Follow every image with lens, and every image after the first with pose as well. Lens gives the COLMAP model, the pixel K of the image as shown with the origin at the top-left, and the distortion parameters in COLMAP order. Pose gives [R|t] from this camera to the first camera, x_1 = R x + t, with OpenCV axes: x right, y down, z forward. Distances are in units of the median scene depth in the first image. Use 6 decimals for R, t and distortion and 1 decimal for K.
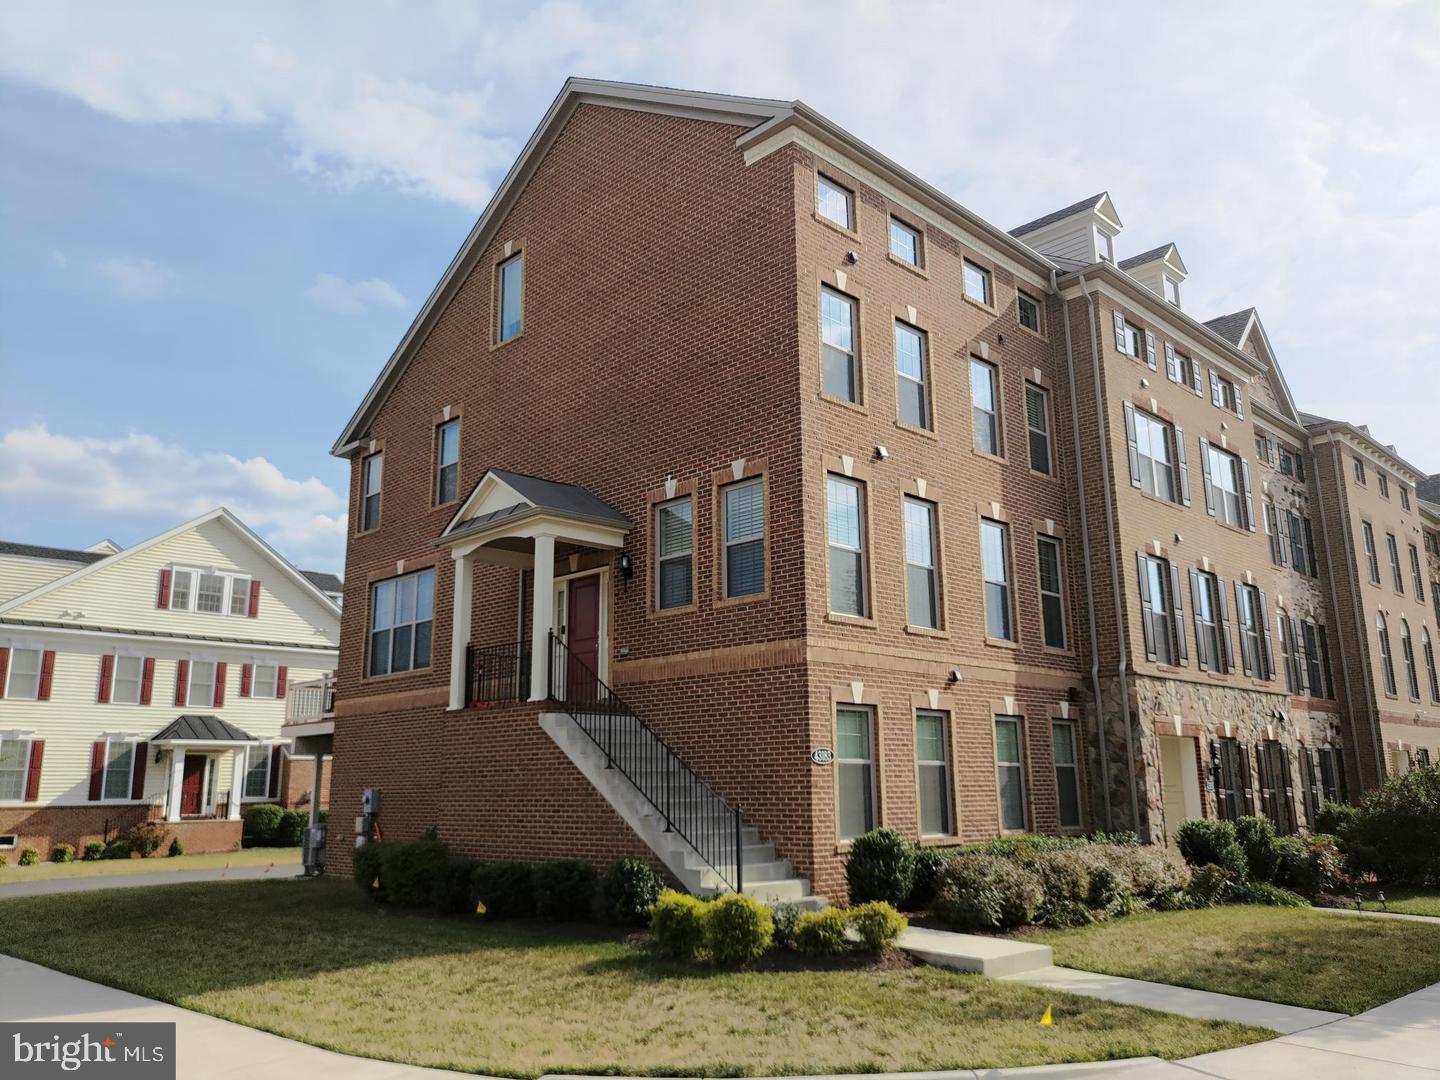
lens RADIAL K [[1104.3, 0, 720.0], [0, 1104.3, 540.0], [0, 0, 1]] dist [0.007619, -0.007081]
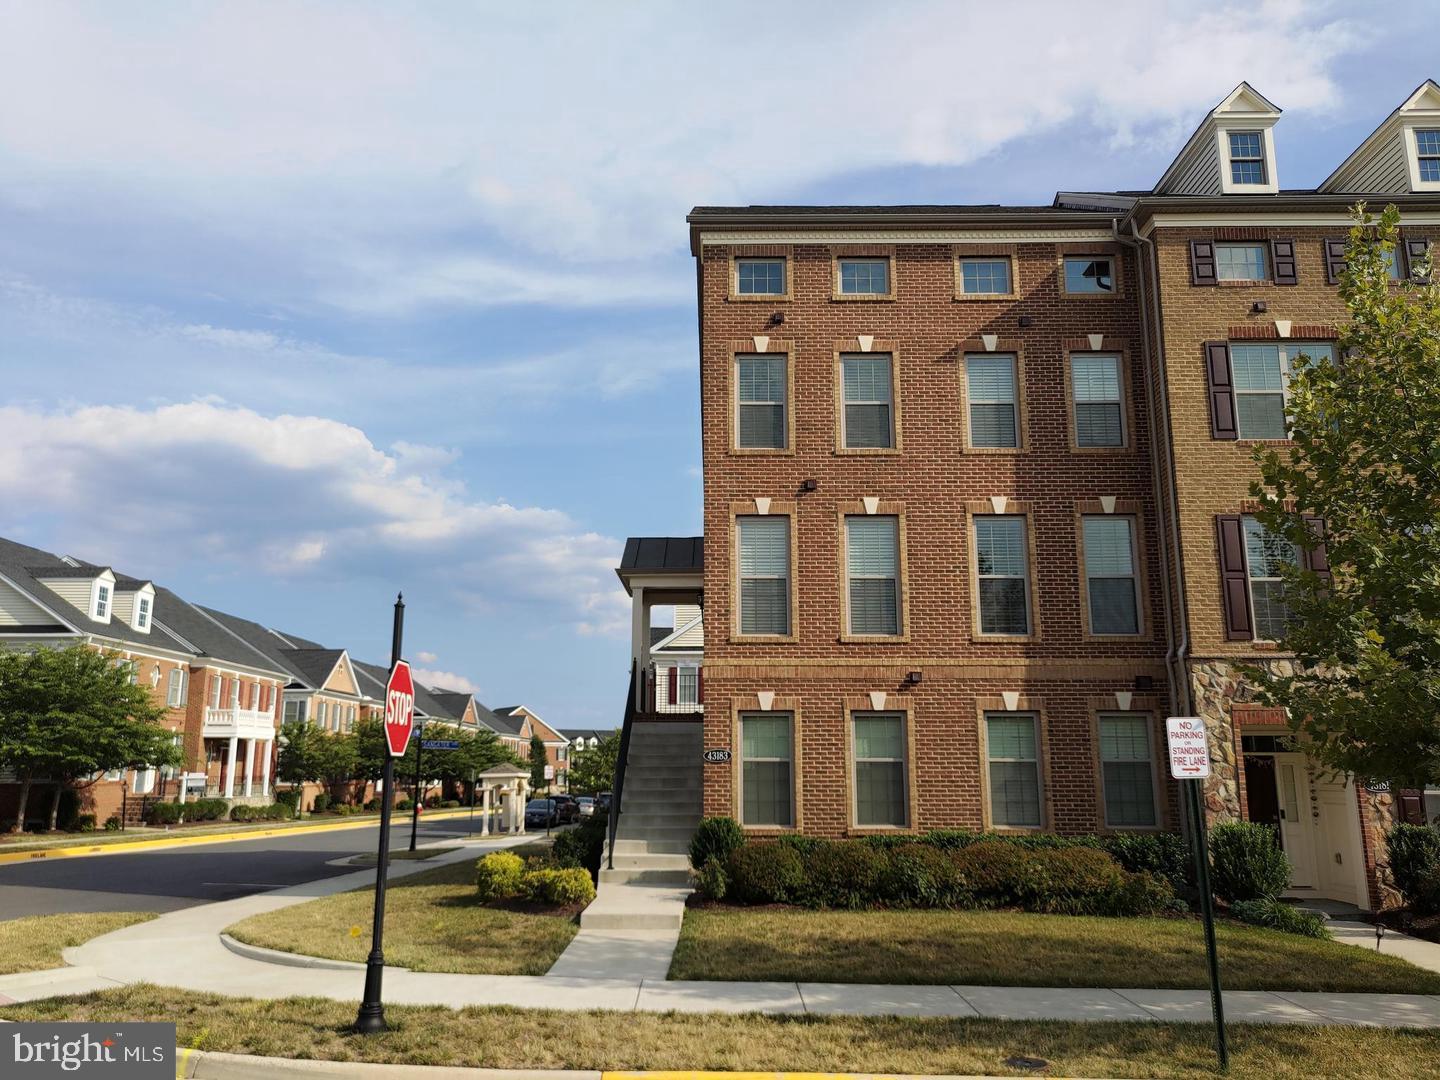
lens RADIAL K [[1154.4, 0, 715.2], [0, 1154.4, 531.7], [0, 0, 1]] dist [0.014204, -0.002430]
pose [[0.700535, -0.143390, -0.699064, 0.812381], [0.148957, 0.987408, -0.053264, 0.014683], [0.697899, -0.066818, 0.713073, 0.081795]]
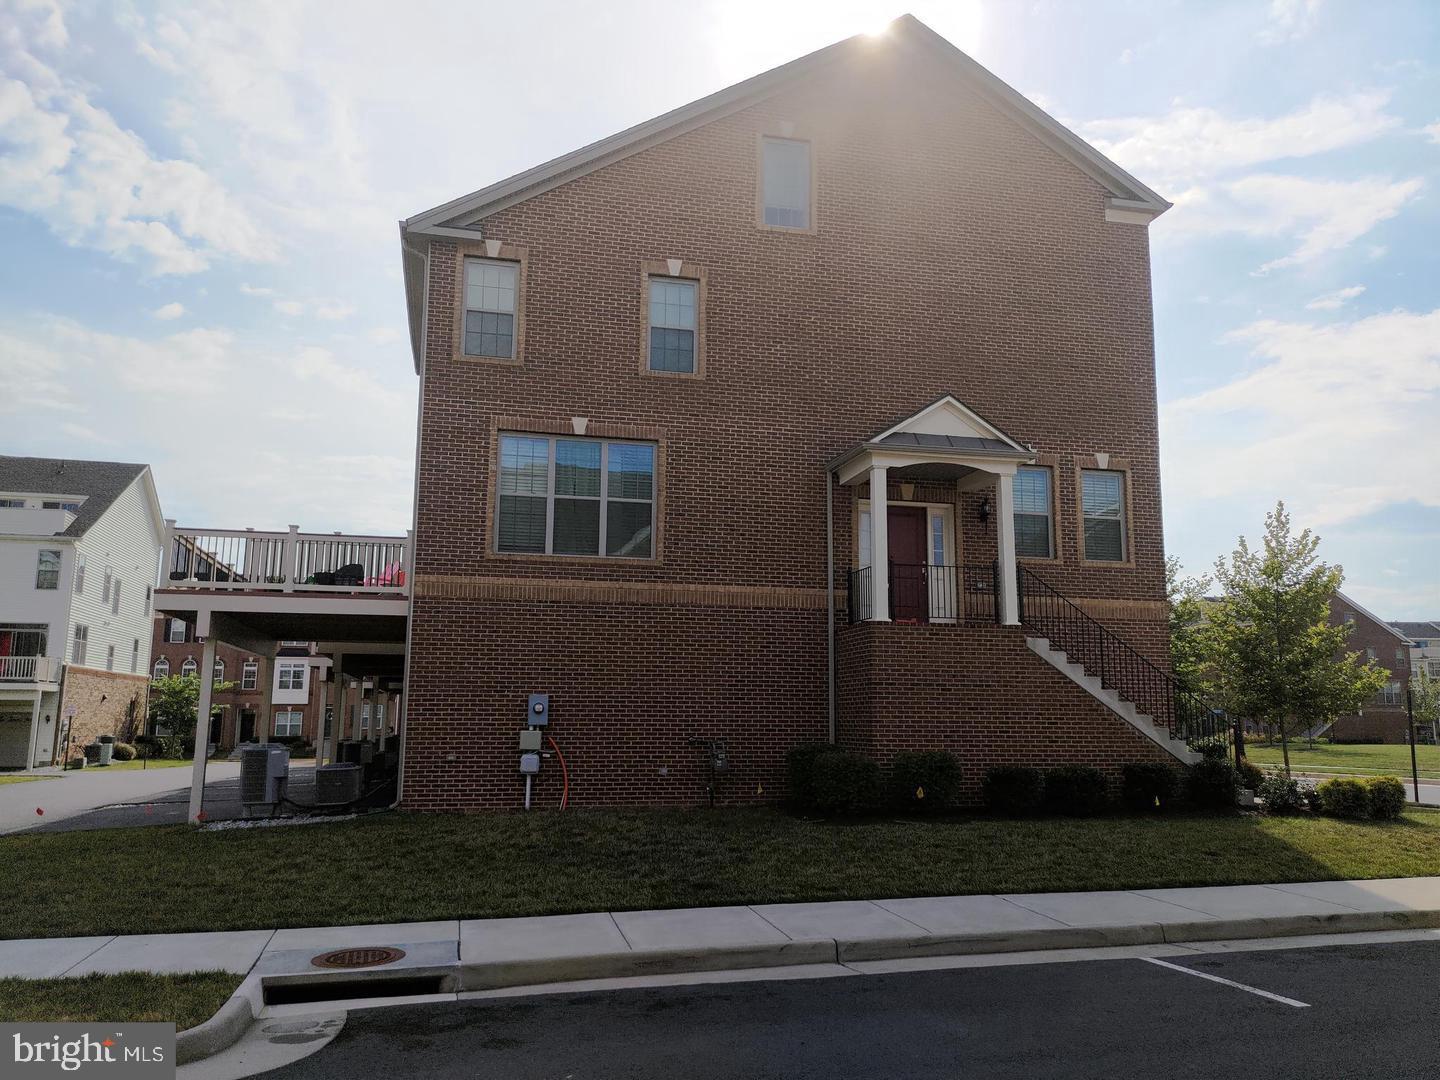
lens RADIAL K [[1104.3, 0, 720.0], [0, 1104.3, 540.0], [0, 0, 1]] dist [0.007619, -0.007081]
pose [[0.526382, 0.155248, 0.835955, -1.225680], [-0.199996, 0.978210, -0.055734, 0.178508], [-0.826392, -0.137850, 0.545961, 0.637676]]
